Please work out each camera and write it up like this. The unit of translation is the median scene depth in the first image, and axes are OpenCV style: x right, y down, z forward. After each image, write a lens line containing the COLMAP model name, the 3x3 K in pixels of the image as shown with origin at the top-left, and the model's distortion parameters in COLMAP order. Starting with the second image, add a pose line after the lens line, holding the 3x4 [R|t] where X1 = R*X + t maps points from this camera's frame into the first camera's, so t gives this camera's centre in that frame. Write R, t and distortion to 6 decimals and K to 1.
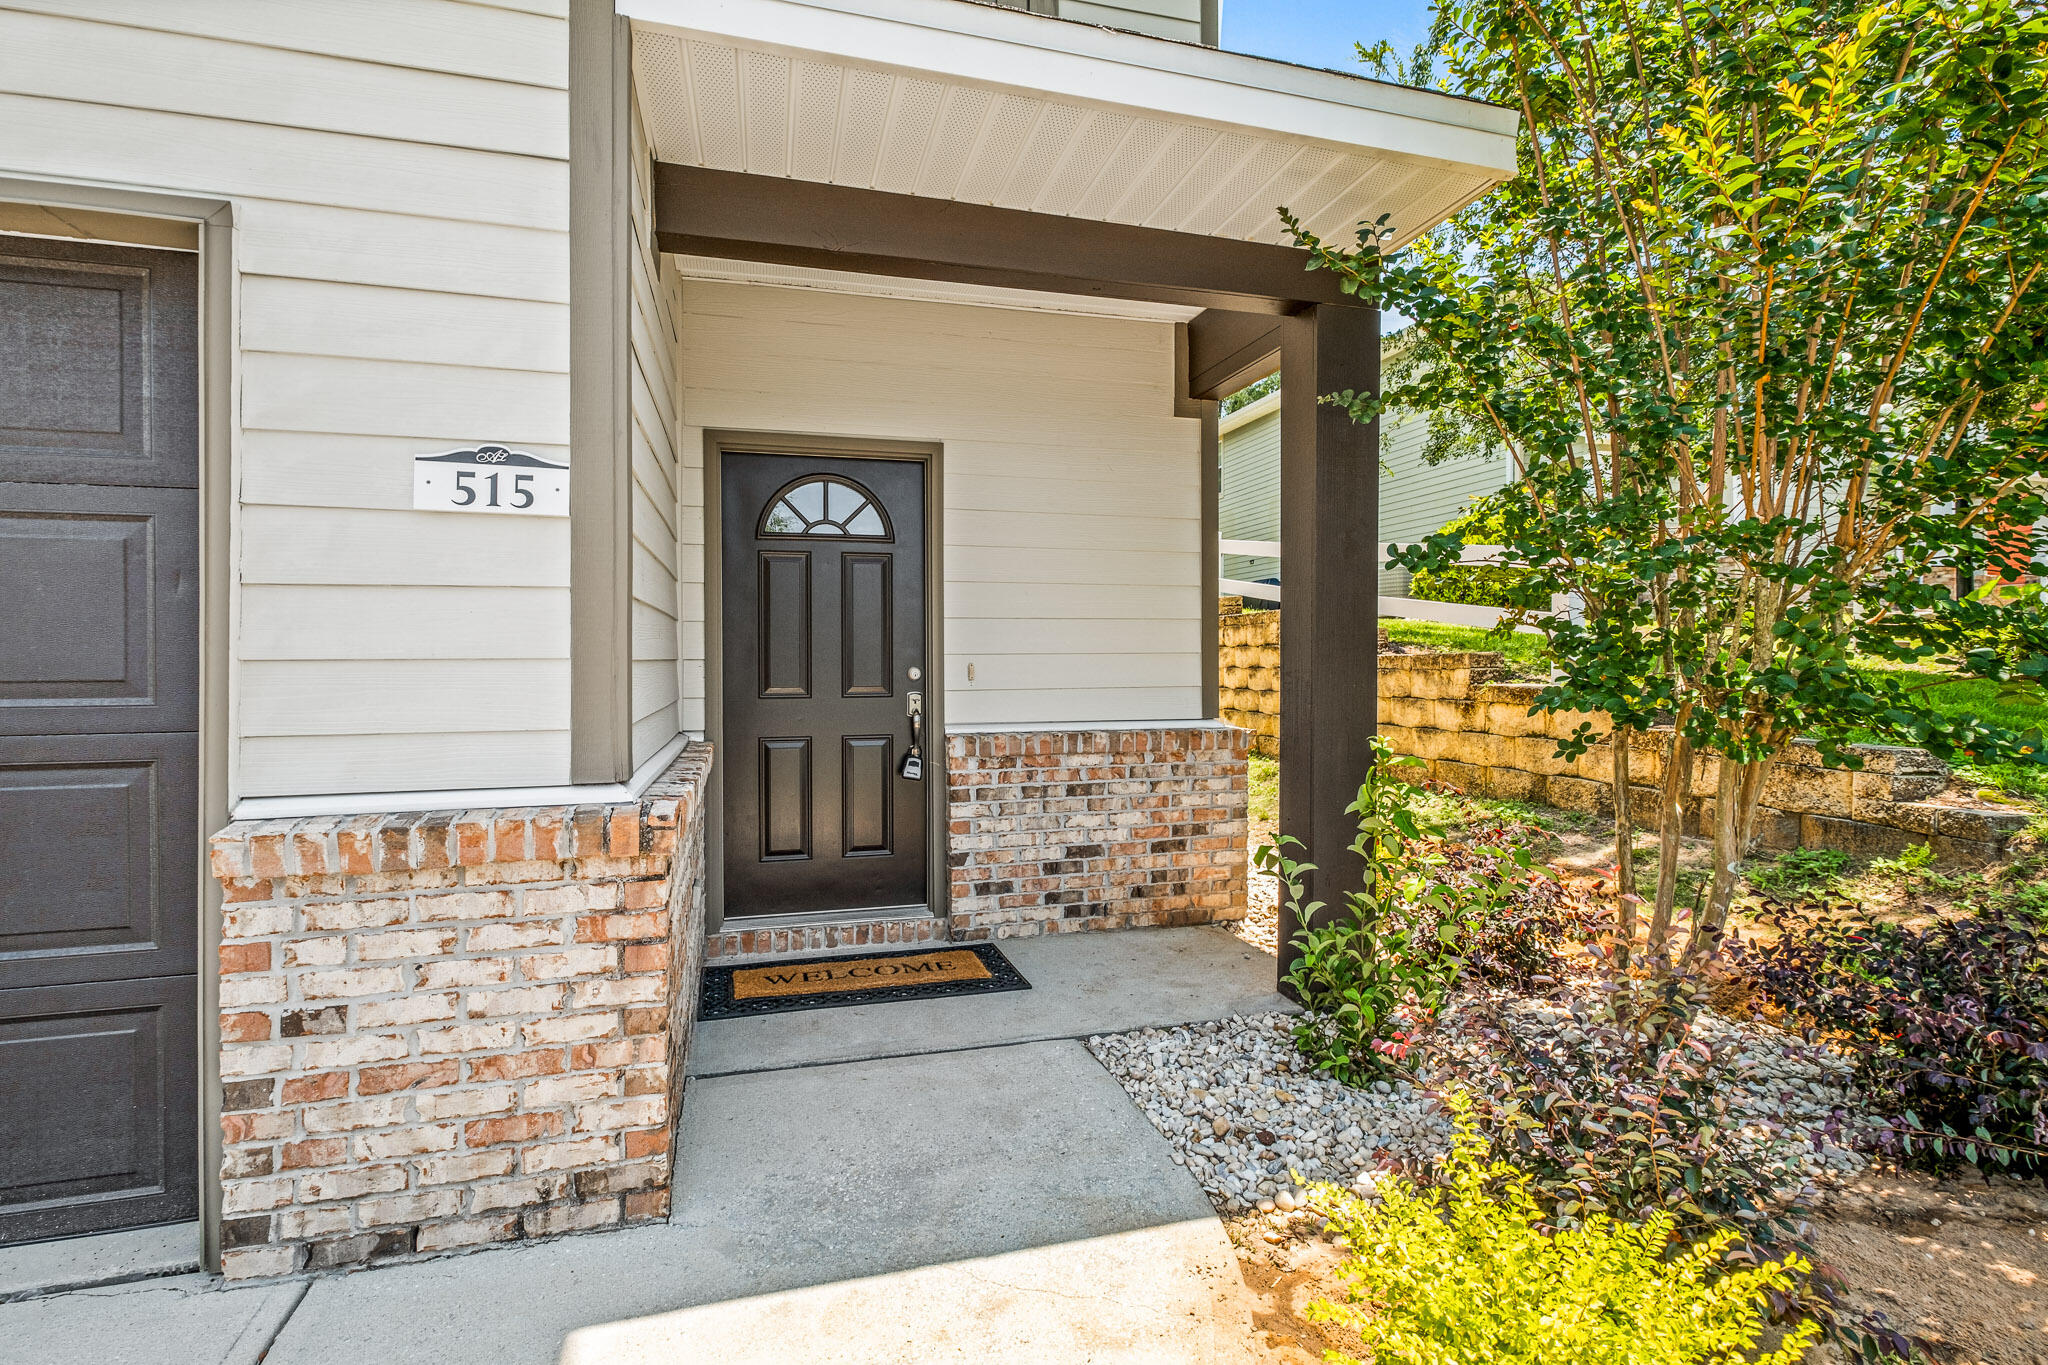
lens RADIAL K [[951.1, 0, 1013.1], [0, 951.1, 665.3], [0, 0, 1]] dist [0.004862, 0.000347]
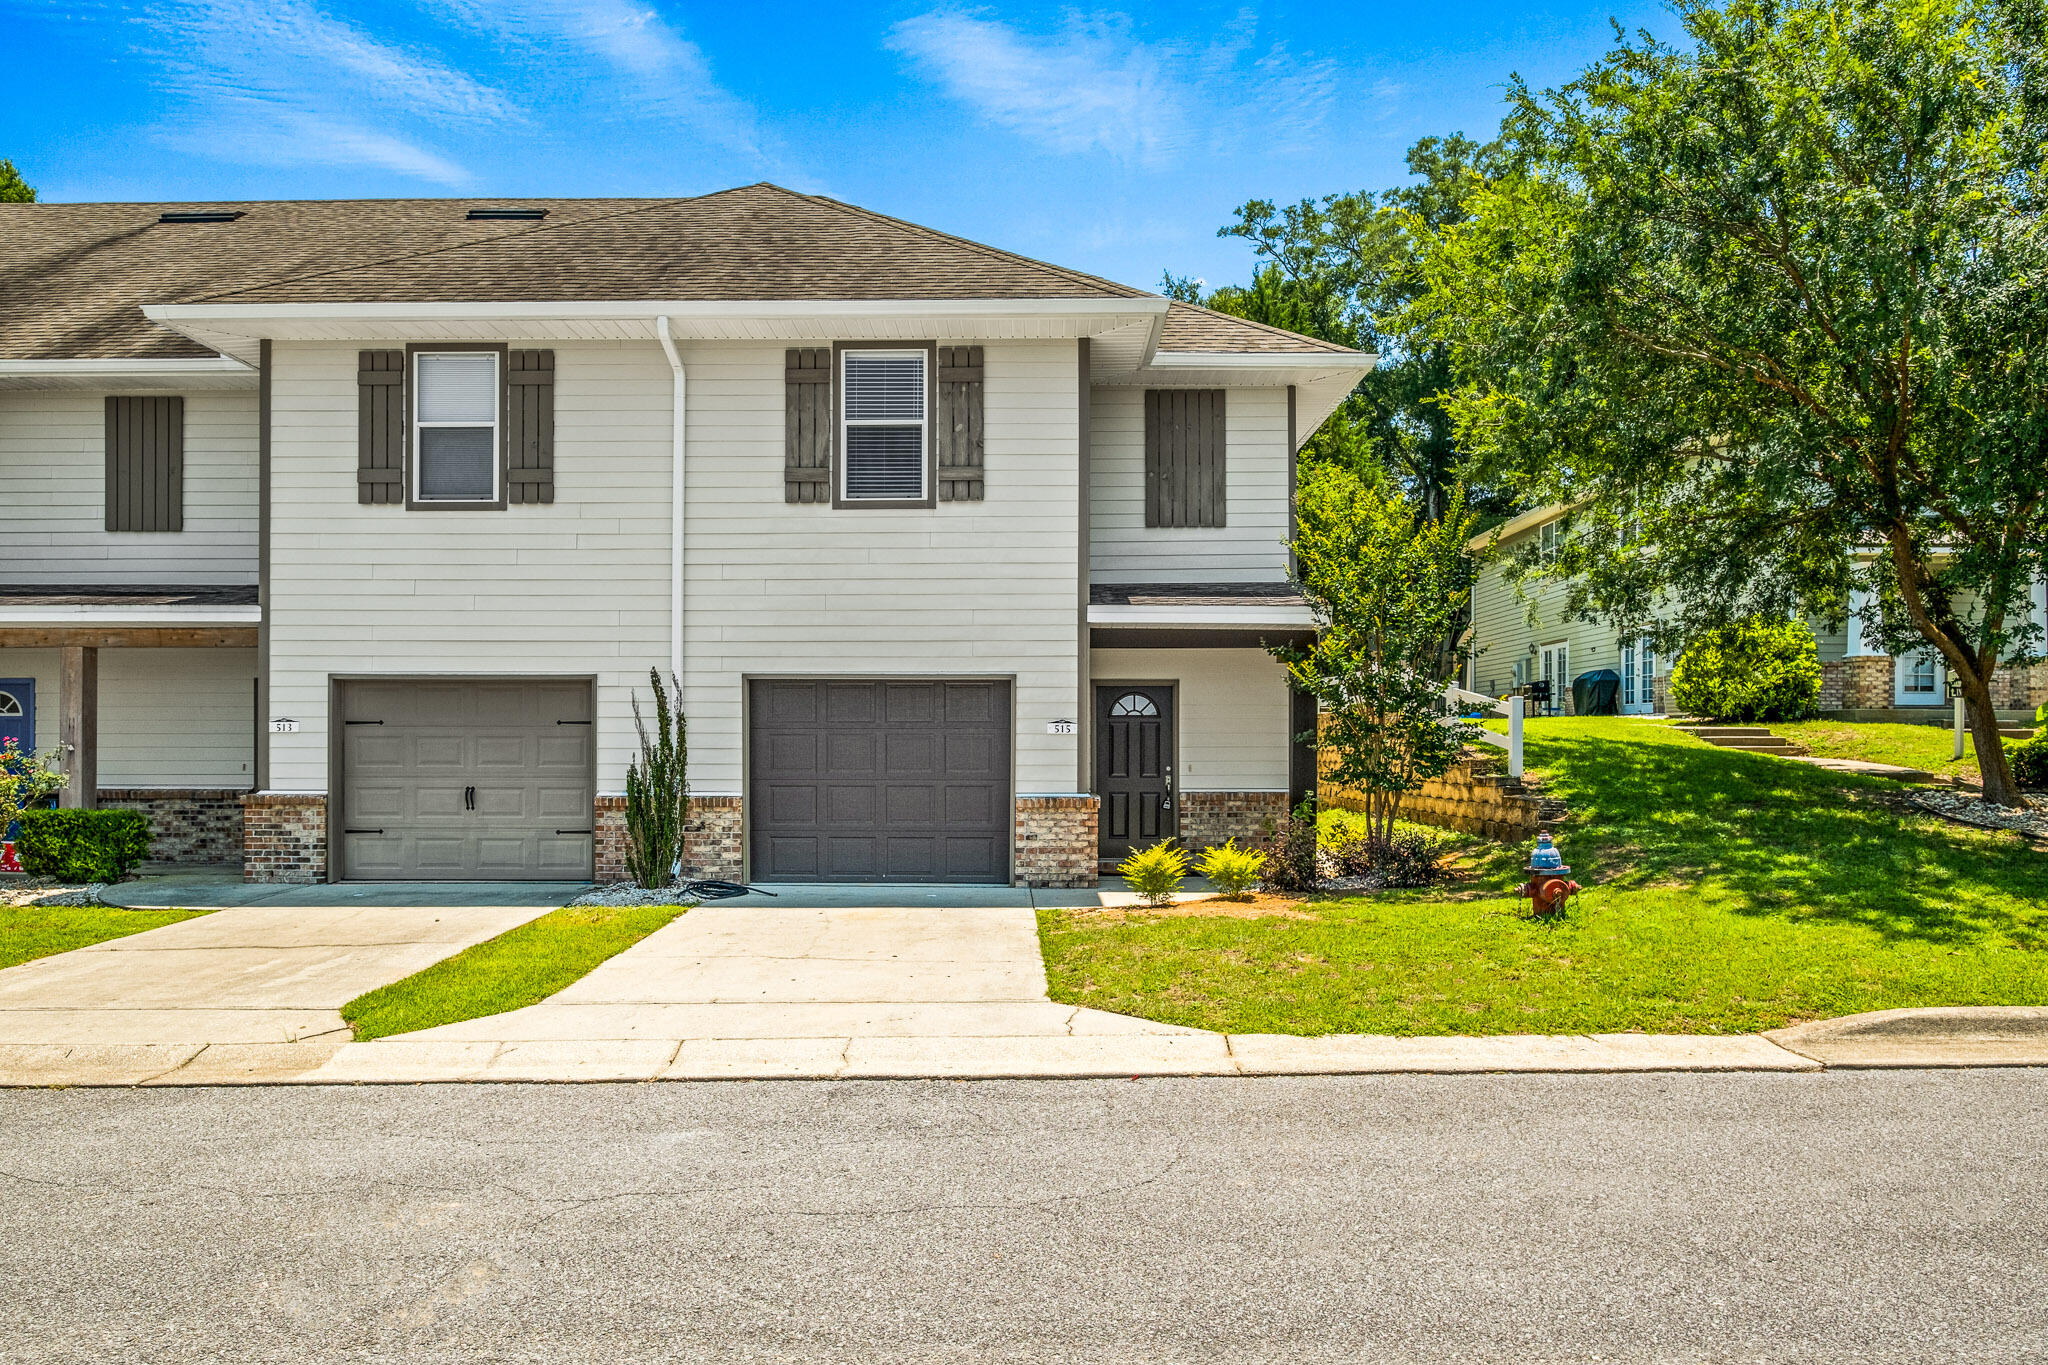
lens RADIAL K [[1371.3, 0, 1014.8], [0, 1371.3, 702.1], [0, 0, 1]] dist [-0.006484, -0.000761]
pose [[0.958190, -0.004568, -0.286095, 1.151445], [-0.006038, 0.999327, -0.036179, -0.069609], [0.286067, 0.036394, 0.957518, -5.493237]]
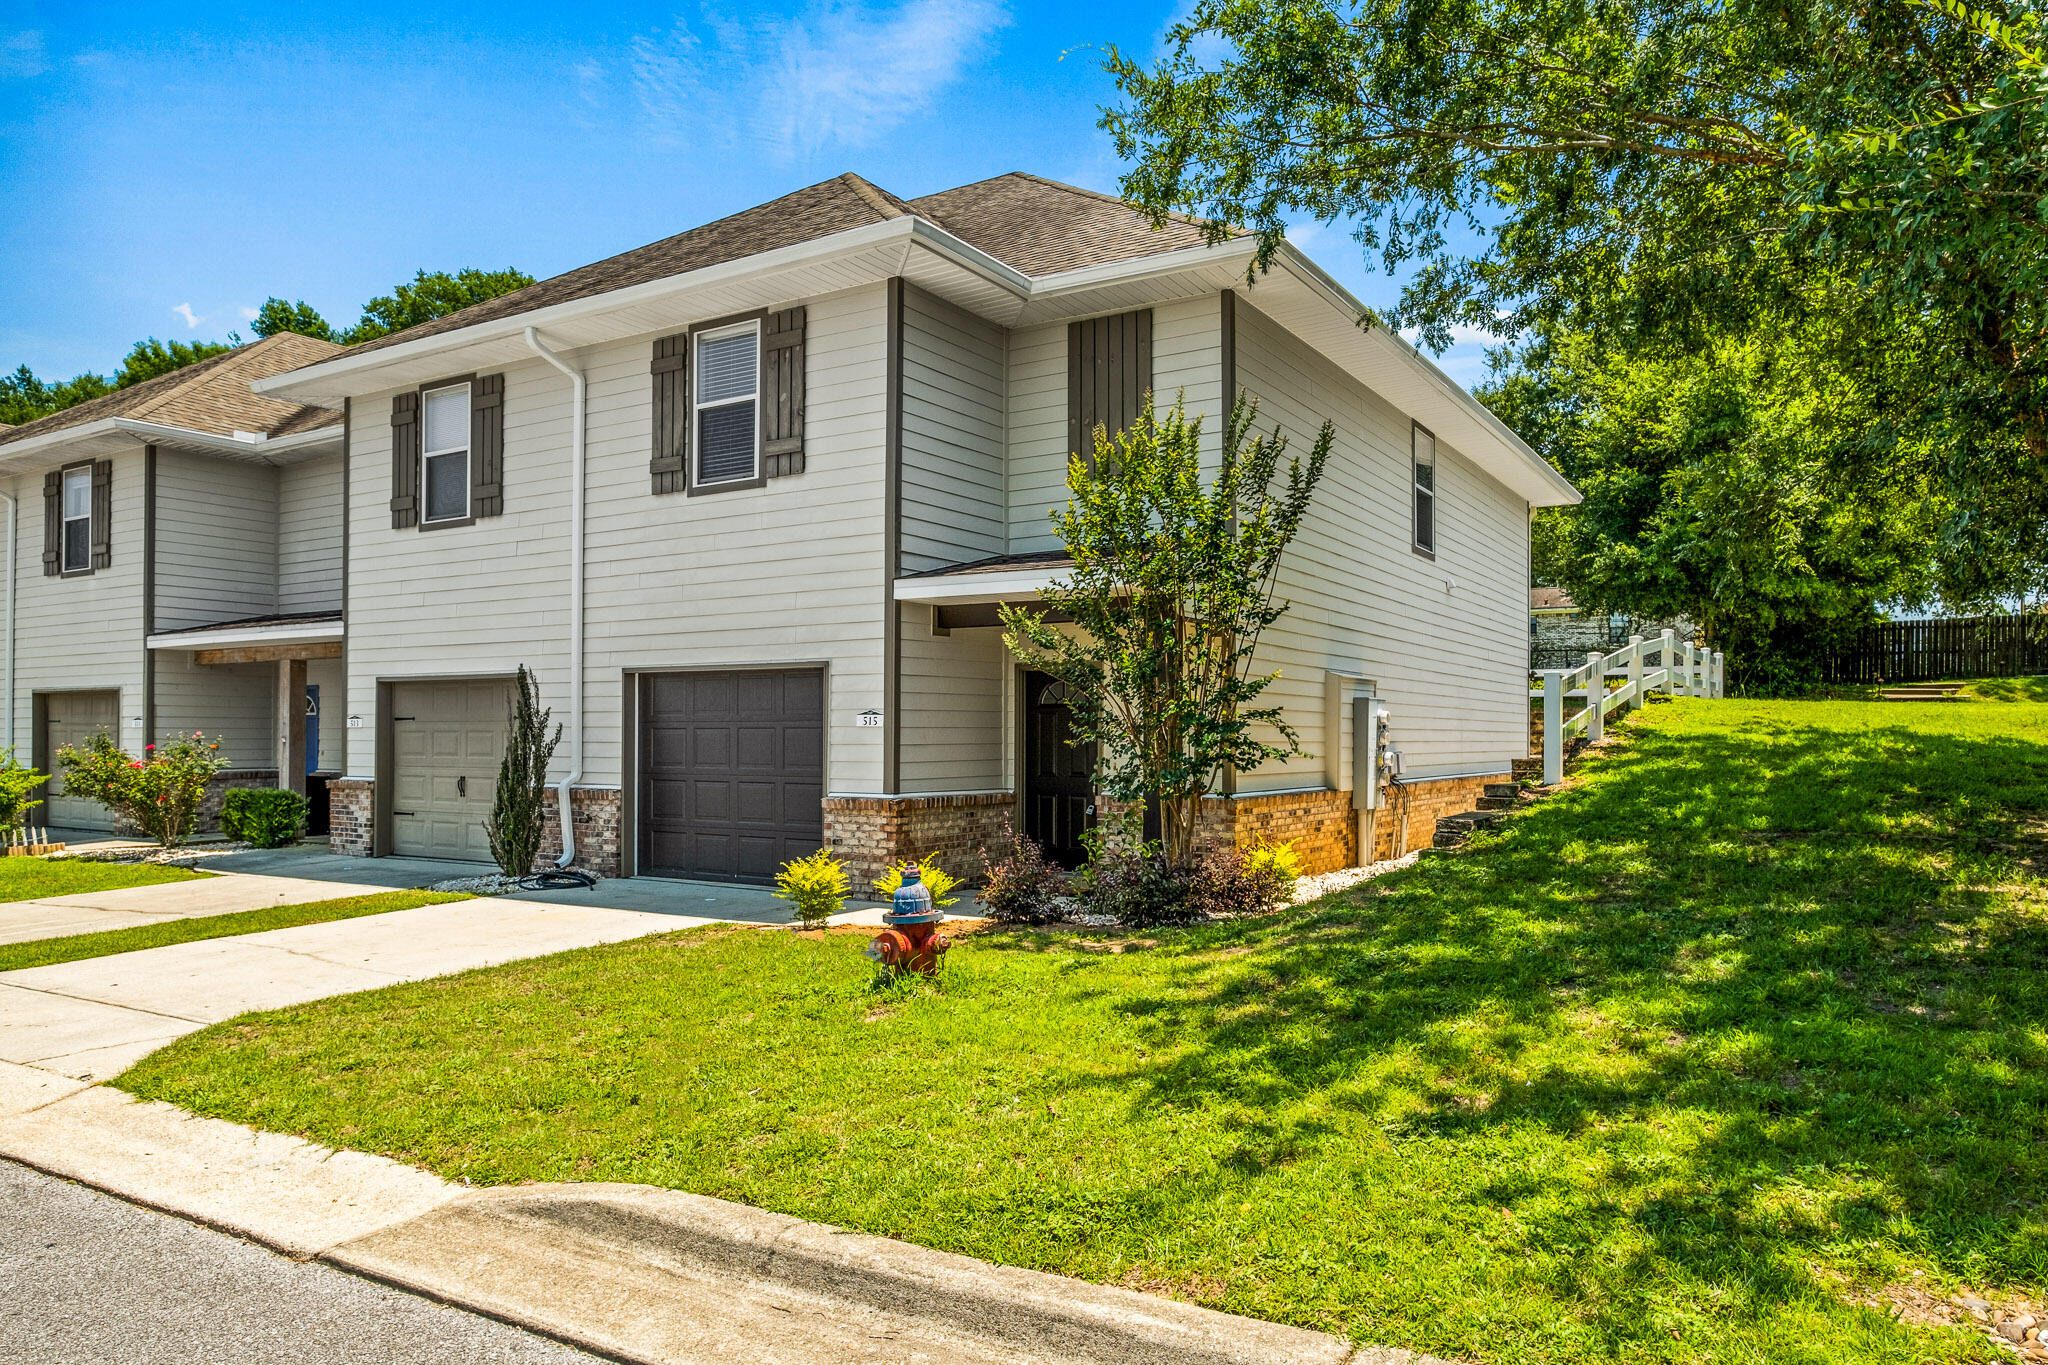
lens RADIAL K [[1340.2, 0, 1031.9], [0, 1340.2, 690.6], [0, 0, 1]] dist [0.001647, 0.000688]
pose [[0.680287, -0.020140, -0.732669, 4.202992], [-0.007683, 0.999372, -0.034605, -0.118734], [0.732906, 0.029170, 0.679704, -2.450177]]
